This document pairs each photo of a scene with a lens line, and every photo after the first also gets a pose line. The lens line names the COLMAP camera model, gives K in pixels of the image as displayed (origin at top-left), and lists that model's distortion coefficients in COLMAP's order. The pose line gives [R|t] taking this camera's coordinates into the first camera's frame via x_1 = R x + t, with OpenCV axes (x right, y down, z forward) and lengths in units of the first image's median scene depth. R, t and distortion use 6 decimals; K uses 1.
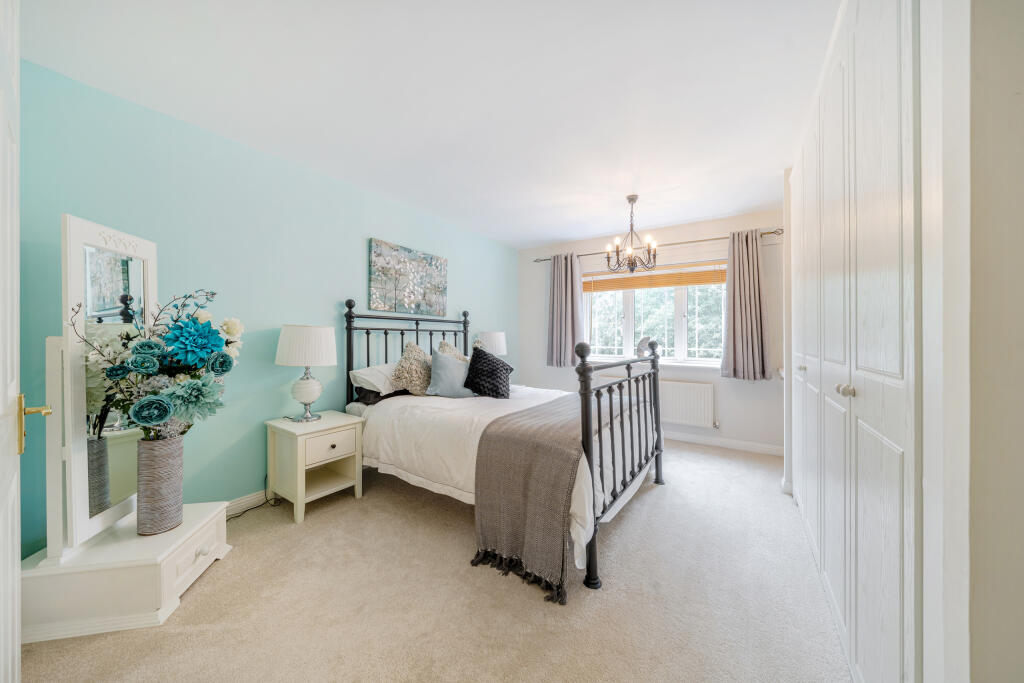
lens RADIAL K [[348.9, 0, 508.0], [0, 348.9, 336.3], [0, 0, 1]] dist [0.000288, 0.000025]
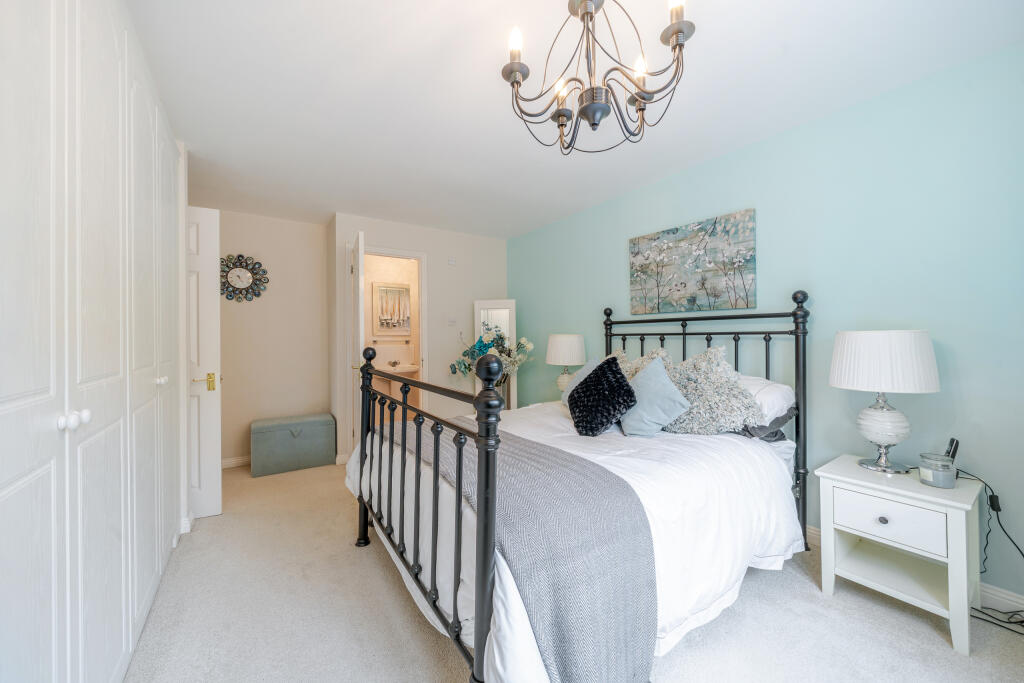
lens RADIAL K [[397.5, 0, 509.0], [0, 397.5, 344.1], [0, 0, 1]] dist [0.000421, -0.000035]
pose [[-0.382159, -0.006321, -0.924075, 0.652834], [-0.008918, 0.999955, -0.003152, 0.009623], [0.924054, 0.007036, -0.382198, 0.983756]]
